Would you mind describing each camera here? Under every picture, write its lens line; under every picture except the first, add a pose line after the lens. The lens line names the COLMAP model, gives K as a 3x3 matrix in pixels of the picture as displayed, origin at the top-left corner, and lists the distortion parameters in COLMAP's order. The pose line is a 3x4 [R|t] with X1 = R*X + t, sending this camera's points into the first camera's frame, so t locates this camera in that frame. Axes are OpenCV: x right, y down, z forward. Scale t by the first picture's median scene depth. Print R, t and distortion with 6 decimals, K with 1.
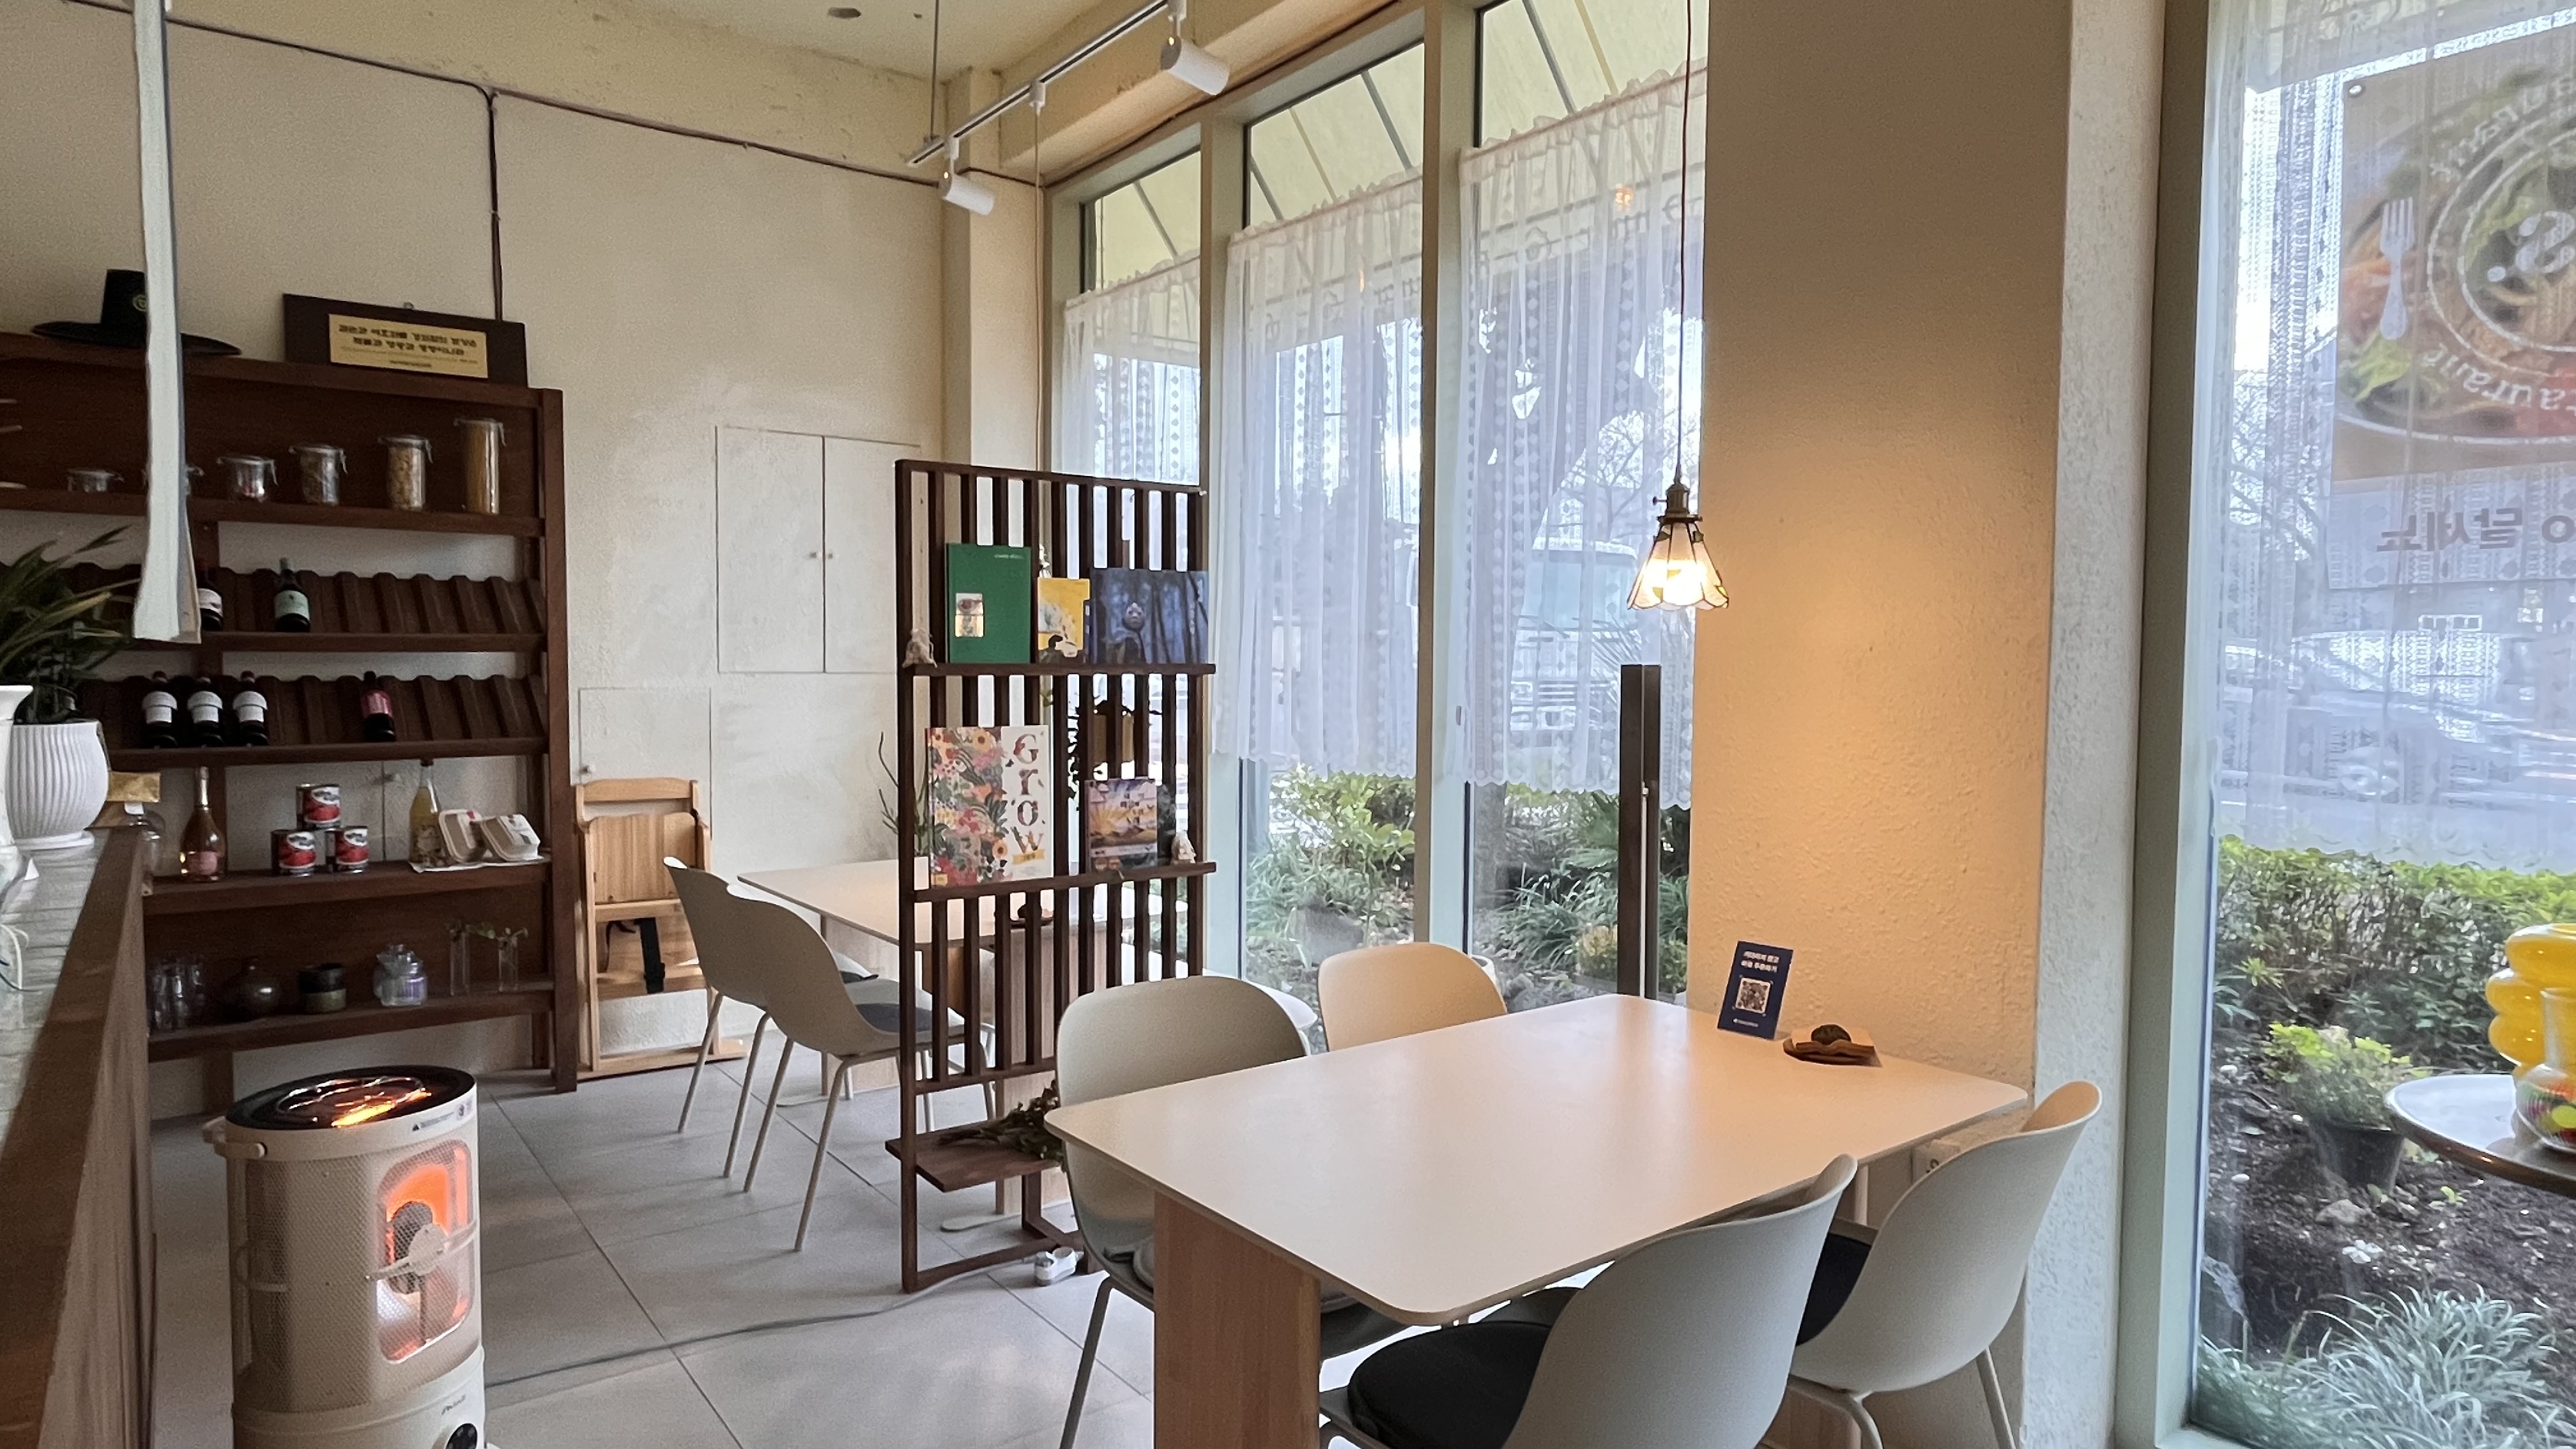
lens RADIAL K [[1451.4, 0, 1273.7], [0, 1451.4, 717.9], [0, 0, 1]] dist [-0.005076, -0.000072]
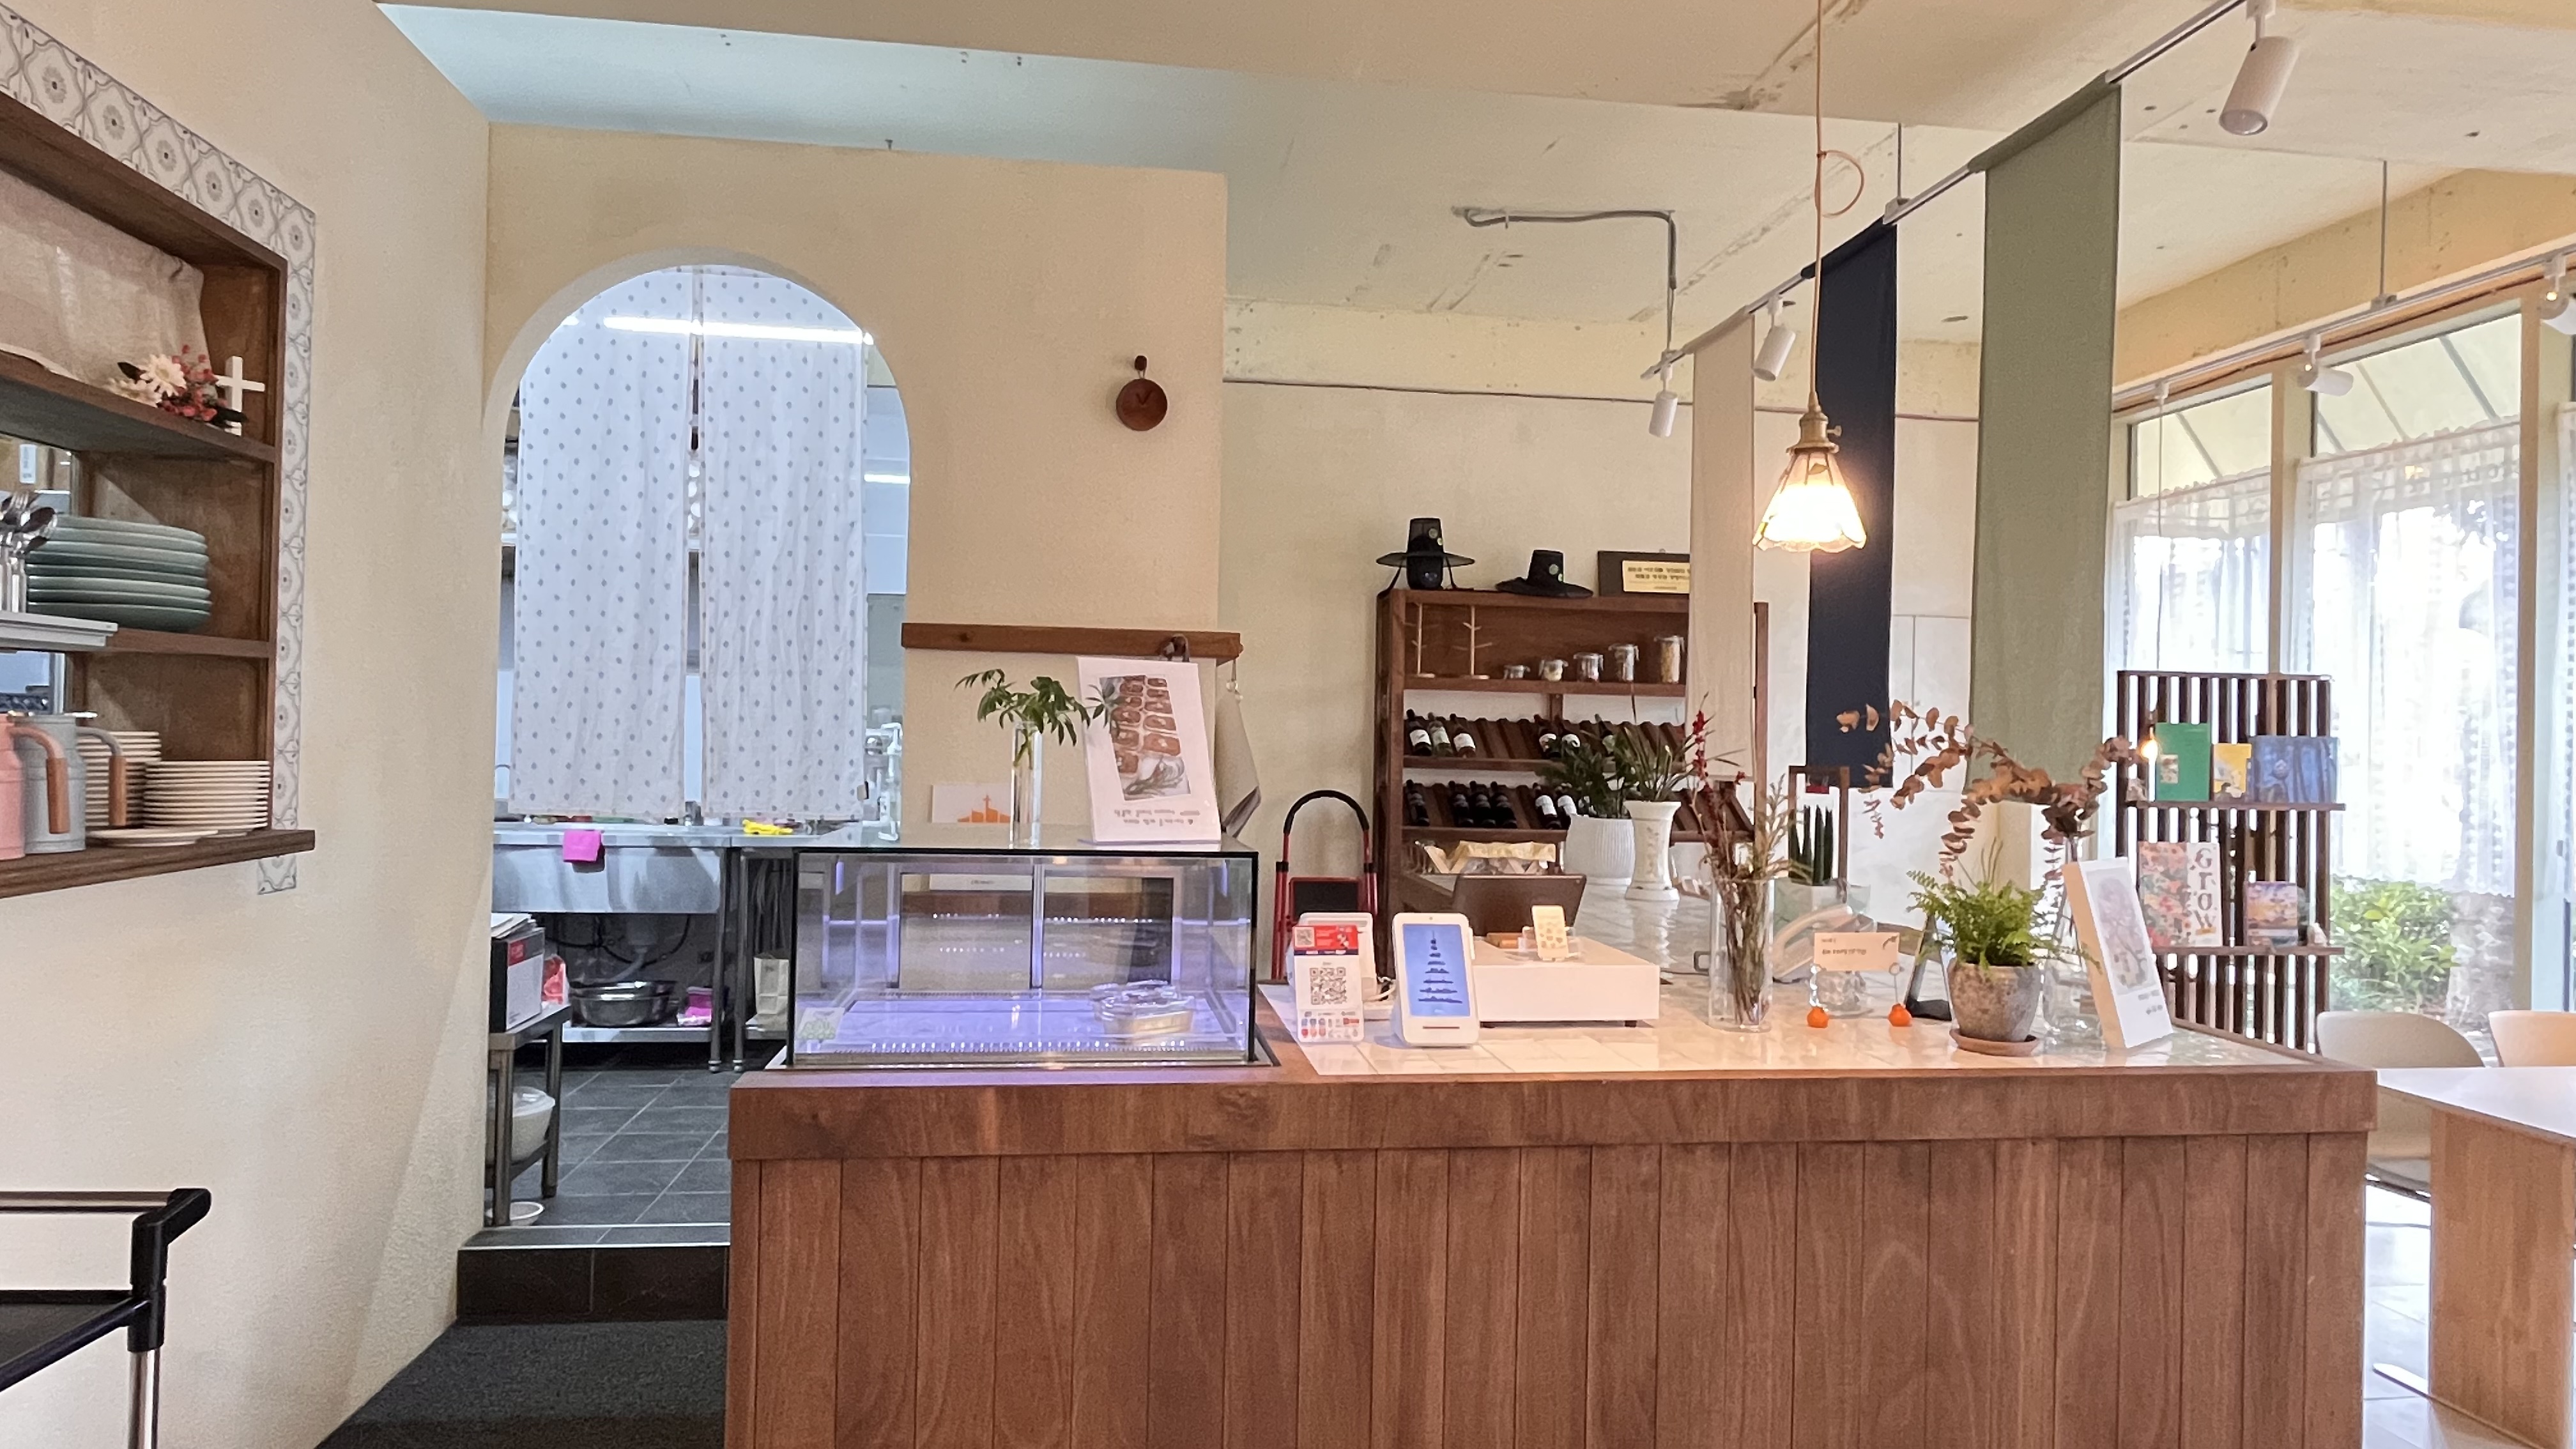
lens RADIAL K [[1451.4, 0, 1273.7], [0, 1451.4, 717.9], [0, 0, 1]] dist [-0.005076, -0.000072]
pose [[0.867917, 0.003792, -0.496695, -0.198287], [-0.035220, 0.997924, -0.053923, -0.006675], [0.495459, 0.064294, 0.866249, -0.585637]]
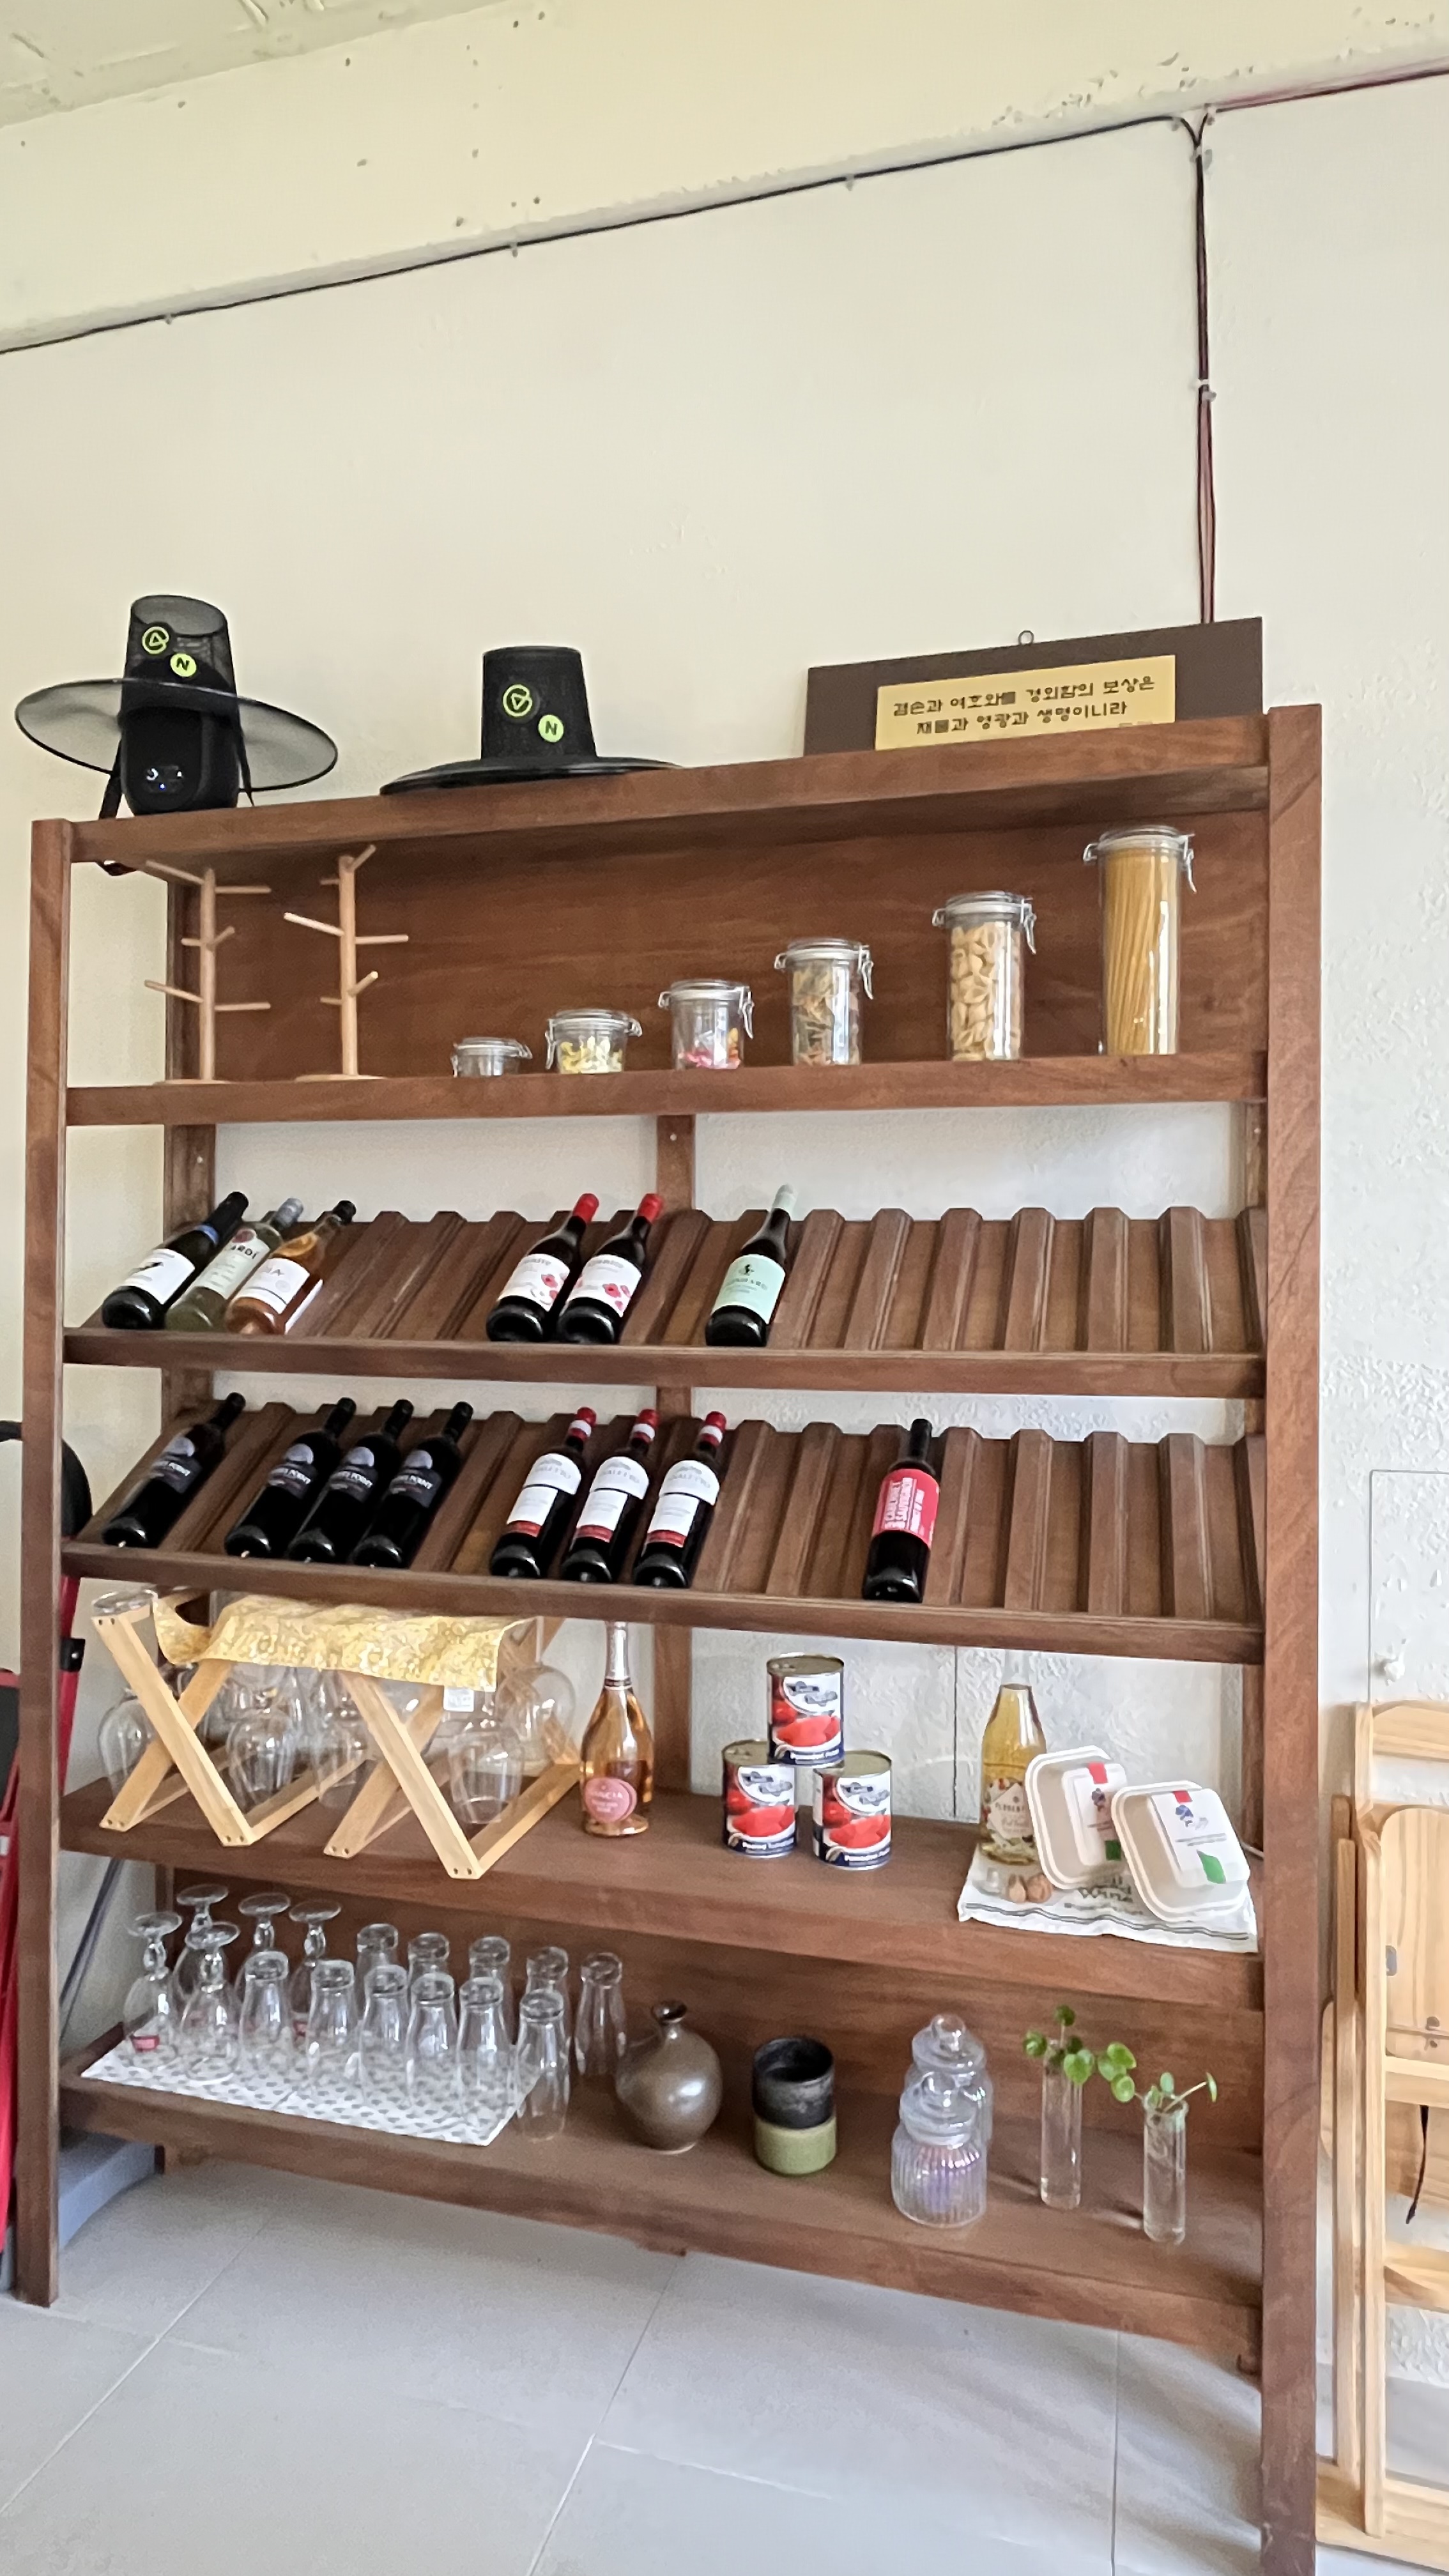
lens RADIAL K [[1451.4, 0, 724.5], [0, 1451.4, 1288.0], [0, 0, 1]] dist [-0.005076, -0.000072]
pose [[0.611238, 0.009051, -0.791395, -0.305262], [-0.031058, 0.999439, -0.012558, -0.069858], [0.790837, 0.032255, 0.611176, 0.692408]]
